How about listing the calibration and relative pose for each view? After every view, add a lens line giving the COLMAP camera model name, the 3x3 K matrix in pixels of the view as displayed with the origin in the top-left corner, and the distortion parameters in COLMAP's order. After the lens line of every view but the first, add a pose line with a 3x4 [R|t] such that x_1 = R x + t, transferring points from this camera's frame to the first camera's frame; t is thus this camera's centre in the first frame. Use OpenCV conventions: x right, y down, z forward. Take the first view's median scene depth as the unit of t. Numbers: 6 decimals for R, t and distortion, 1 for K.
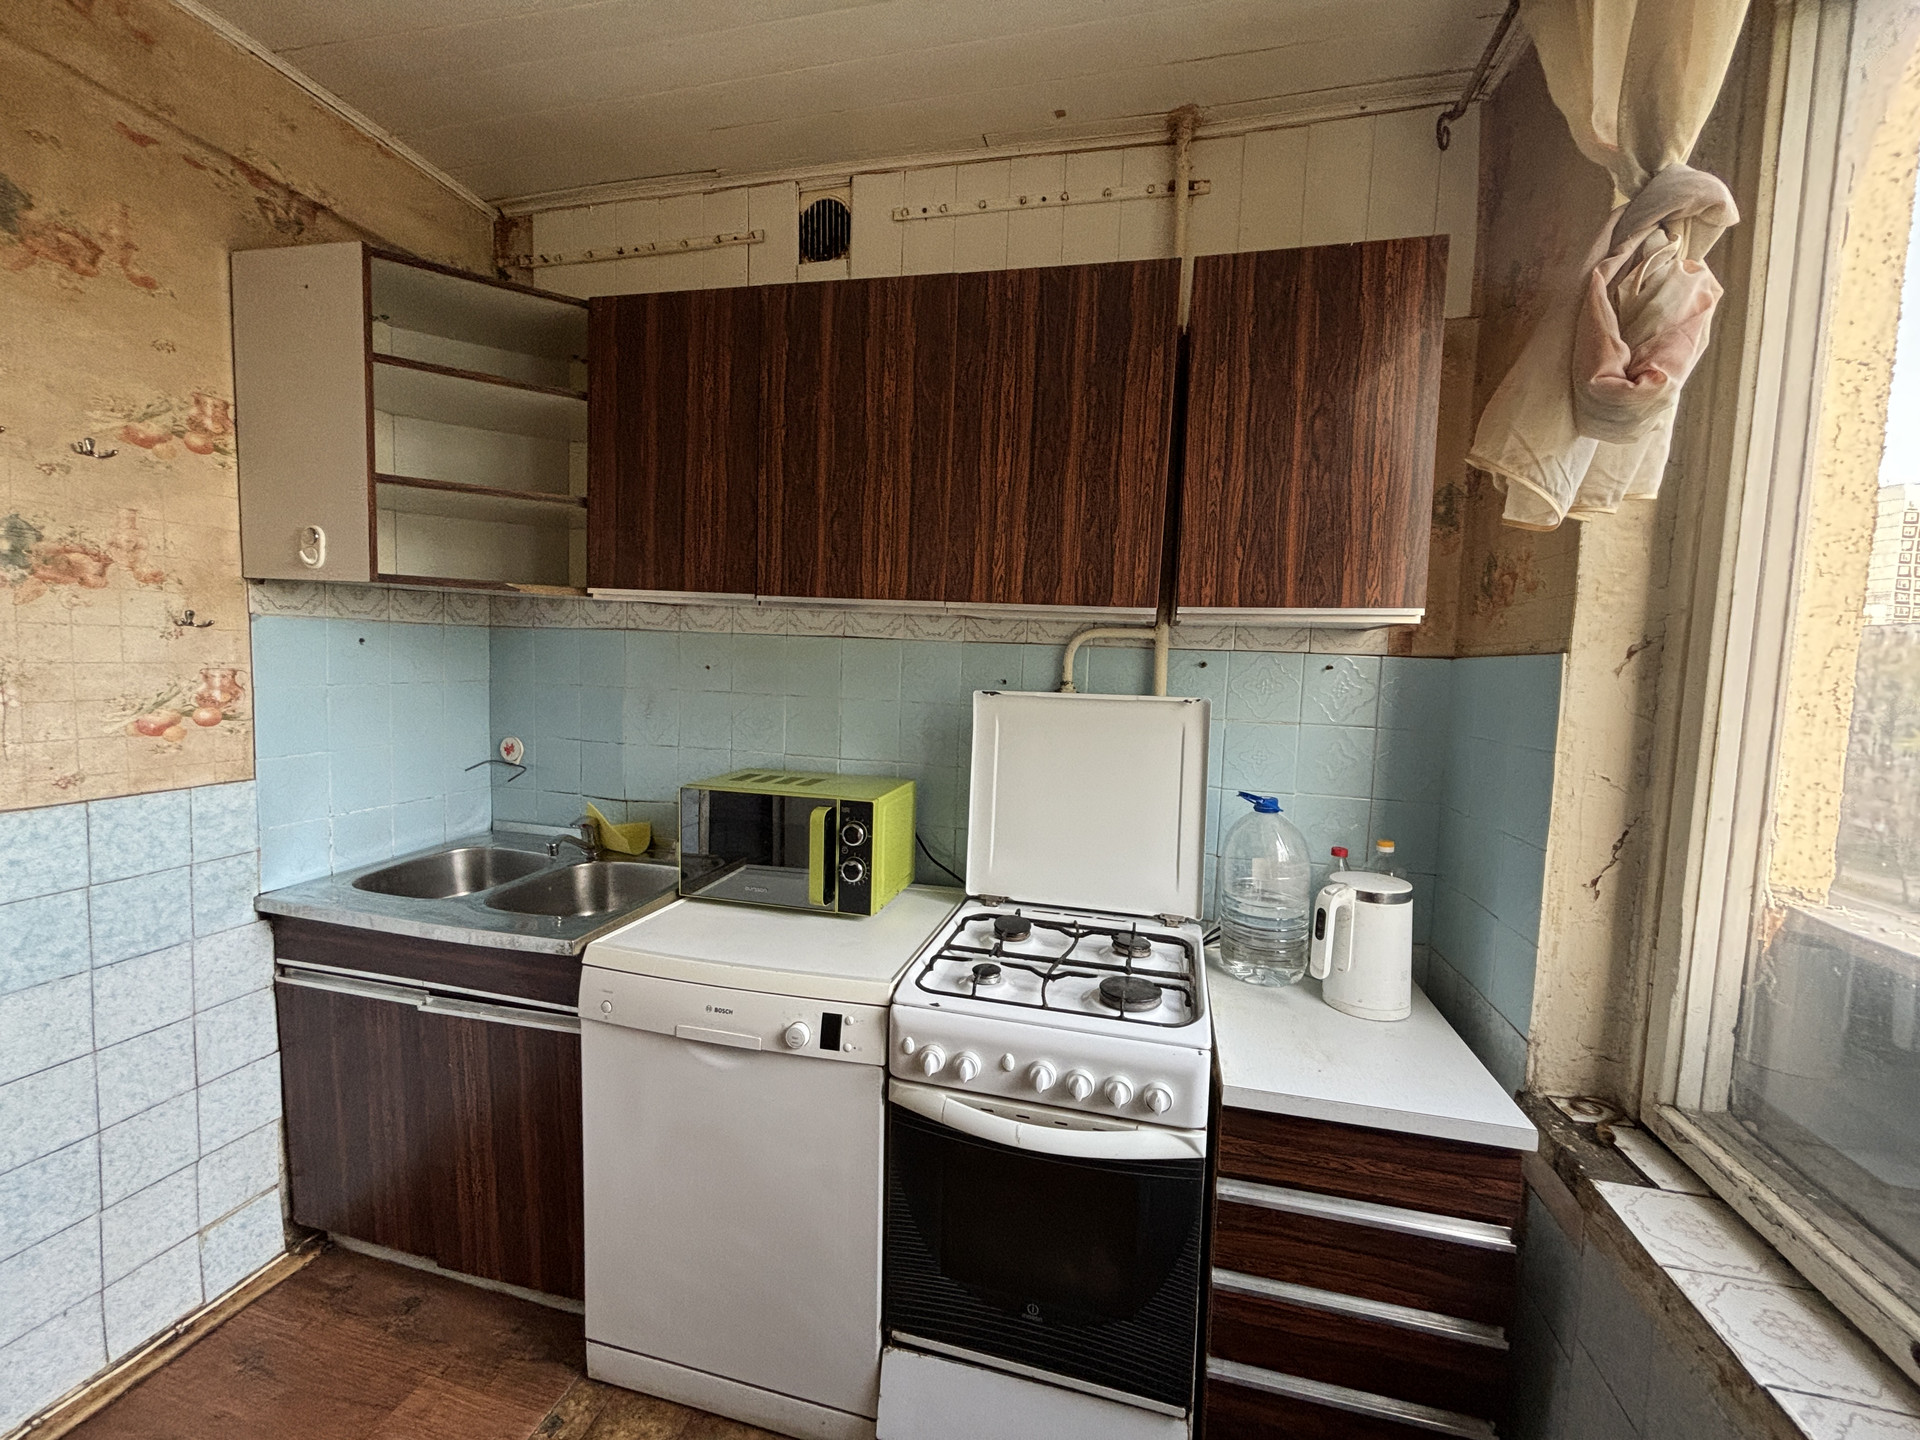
lens RADIAL K [[776.3, 0, 952.0], [0, 776.3, 717.5], [0, 0, 1]] dist [-0.001980, -0.000783]
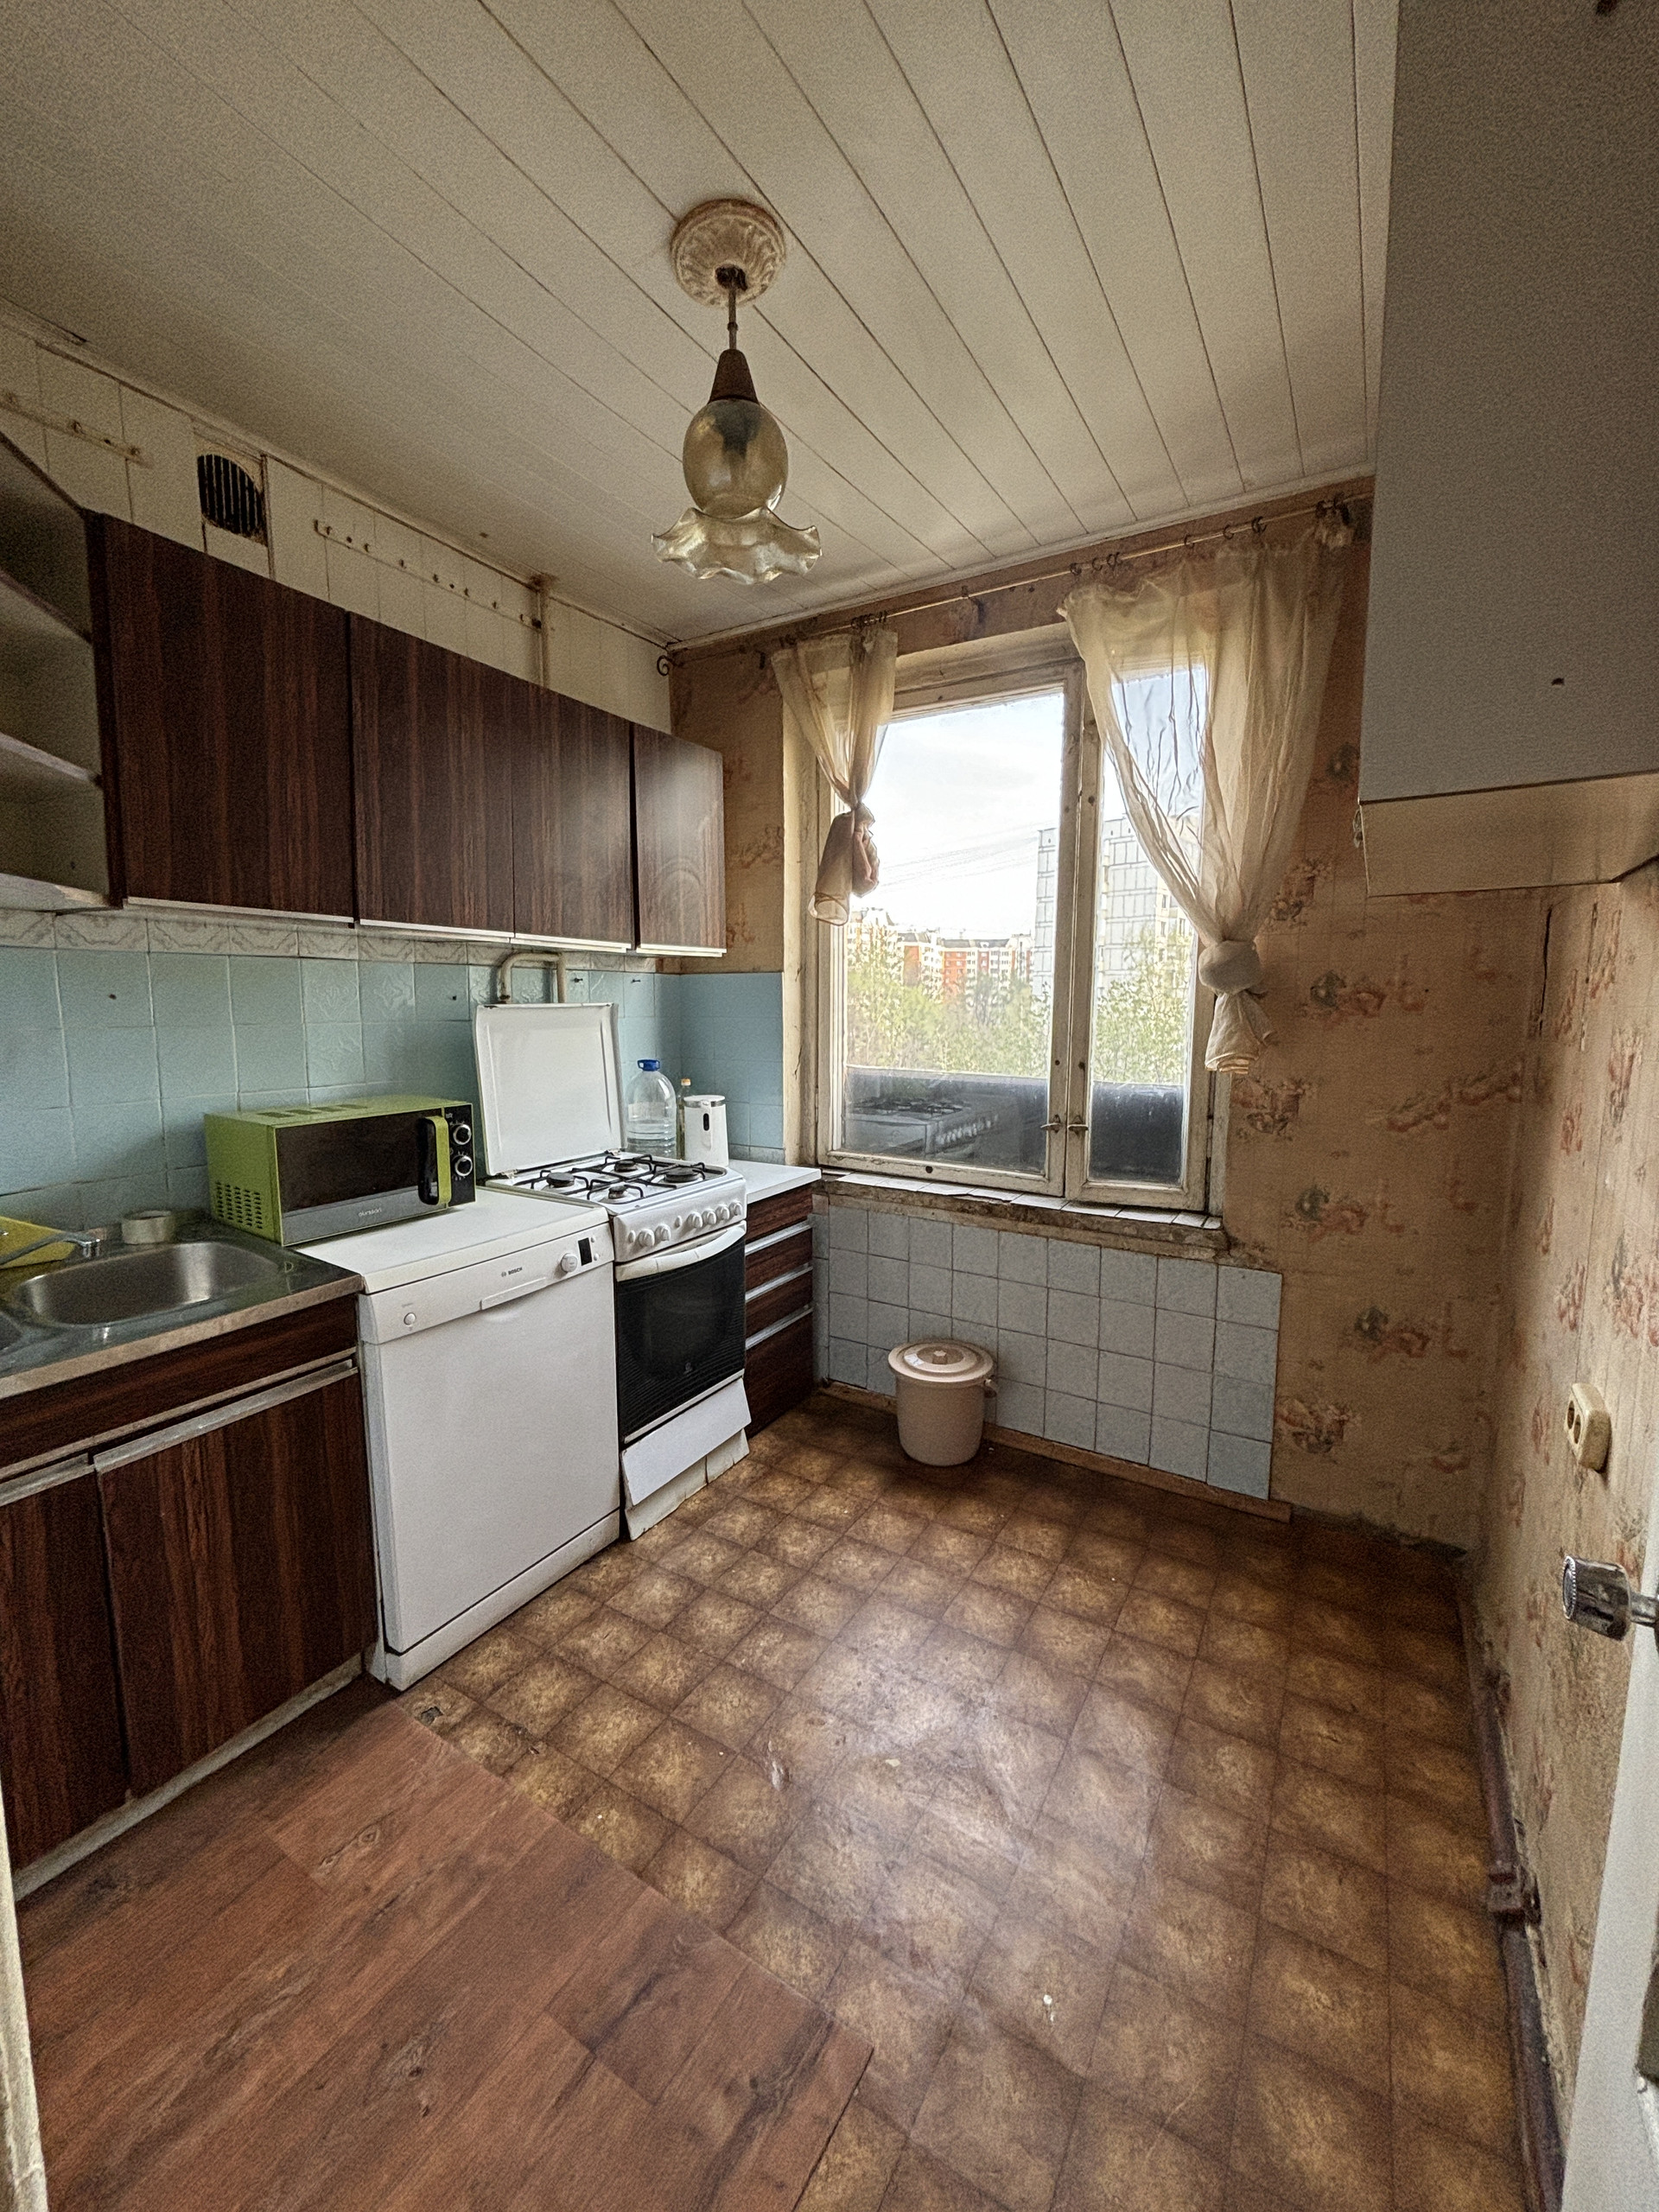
lens RADIAL K [[894.3, 0, 837.9], [0, 894.3, 1100.1], [0, 0, 1]] dist [-0.001980, -0.000783]
pose [[0.291258, -0.145170, 0.945566, -1.301727], [0.077565, 0.988748, 0.127908, -0.026744], [-0.953495, 0.036088, 0.299241, 0.071886]]
